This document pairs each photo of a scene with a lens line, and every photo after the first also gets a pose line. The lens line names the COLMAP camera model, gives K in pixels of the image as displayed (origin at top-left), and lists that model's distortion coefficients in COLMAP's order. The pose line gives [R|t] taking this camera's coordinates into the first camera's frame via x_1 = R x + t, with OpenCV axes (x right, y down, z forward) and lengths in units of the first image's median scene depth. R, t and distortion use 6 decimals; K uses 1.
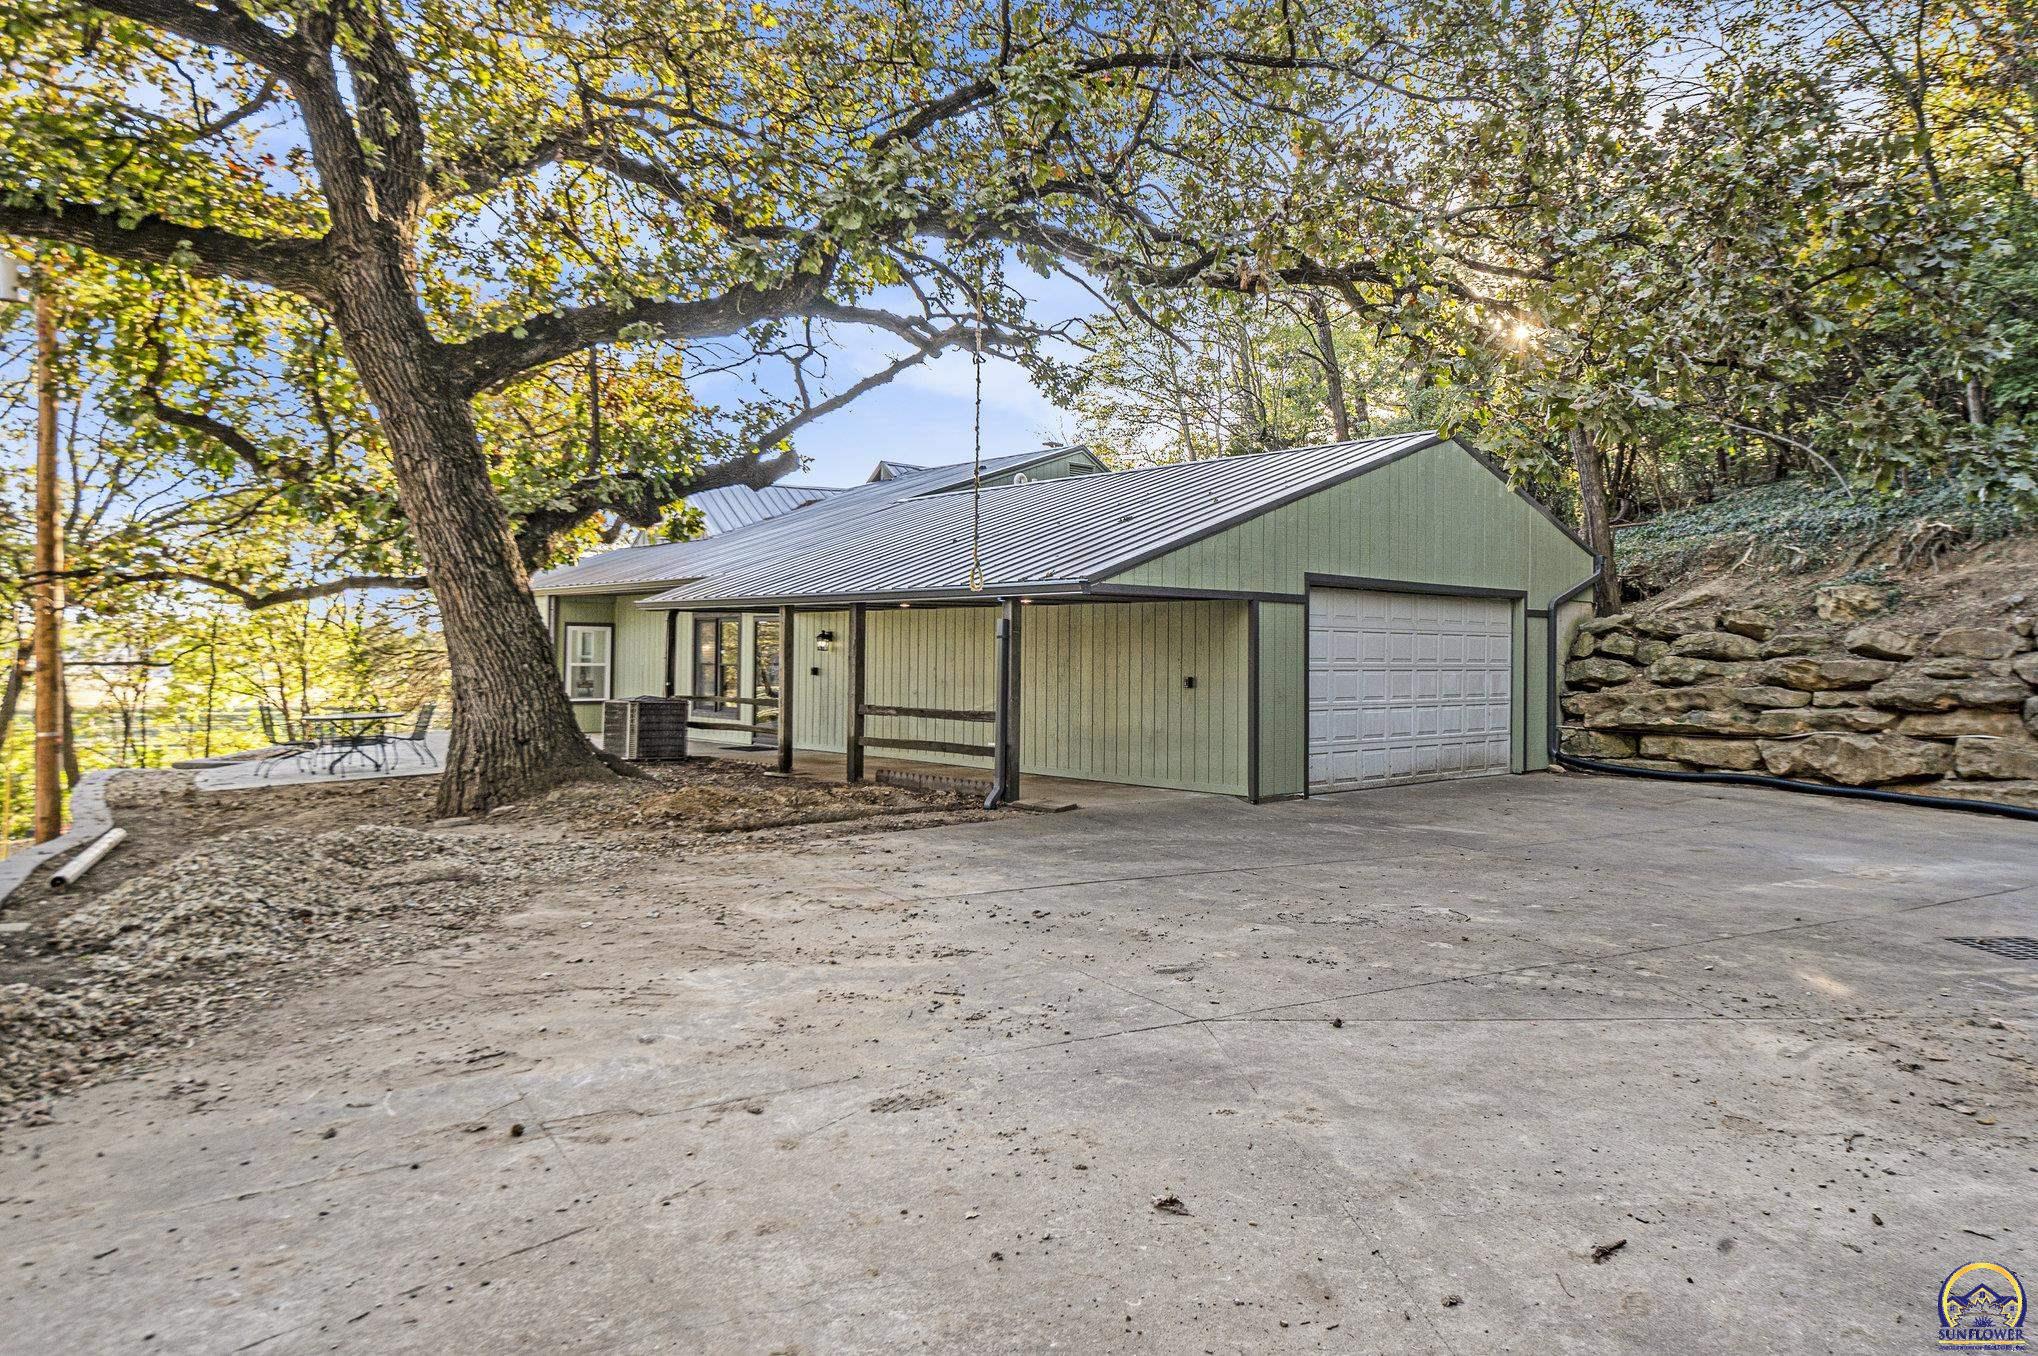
lens RADIAL K [[1386.7, 0, 1016.9], [0, 1386.7, 670.6], [0, 0, 1]] dist [-0.004163, -0.000609]
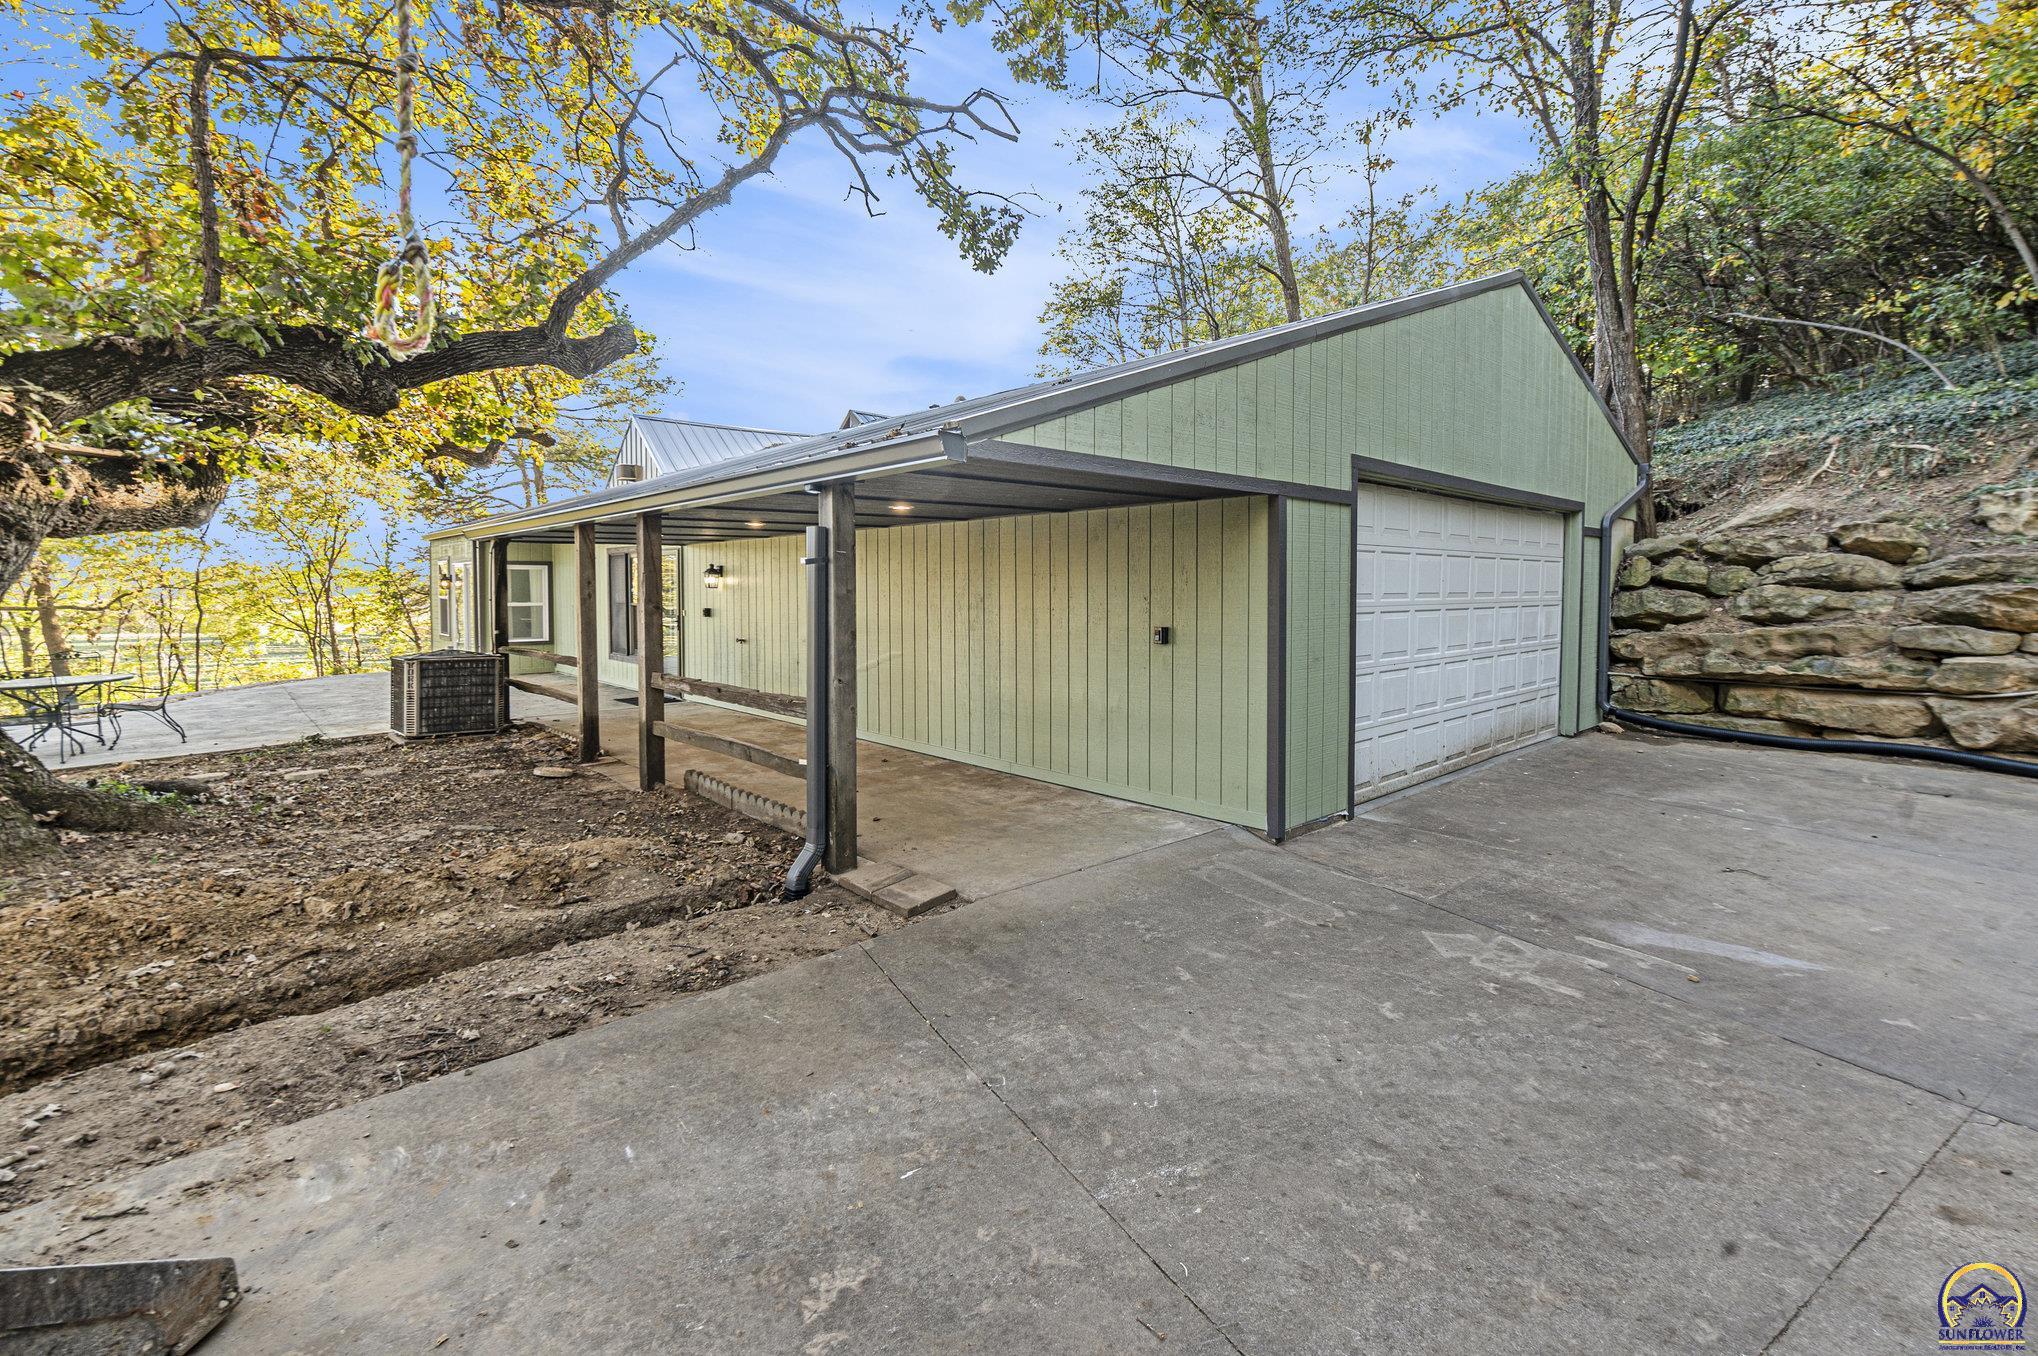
lens RADIAL K [[918.0, 0, 1011.5], [0, 918.0, 638.8], [0, 0, 1]] dist [0.003290, 0.000352]
pose [[0.999949, -0.009461, -0.003538, 0.048100], [0.009611, 0.998945, 0.044914, -0.007619], [0.003110, -0.044945, 0.998985, 0.489253]]
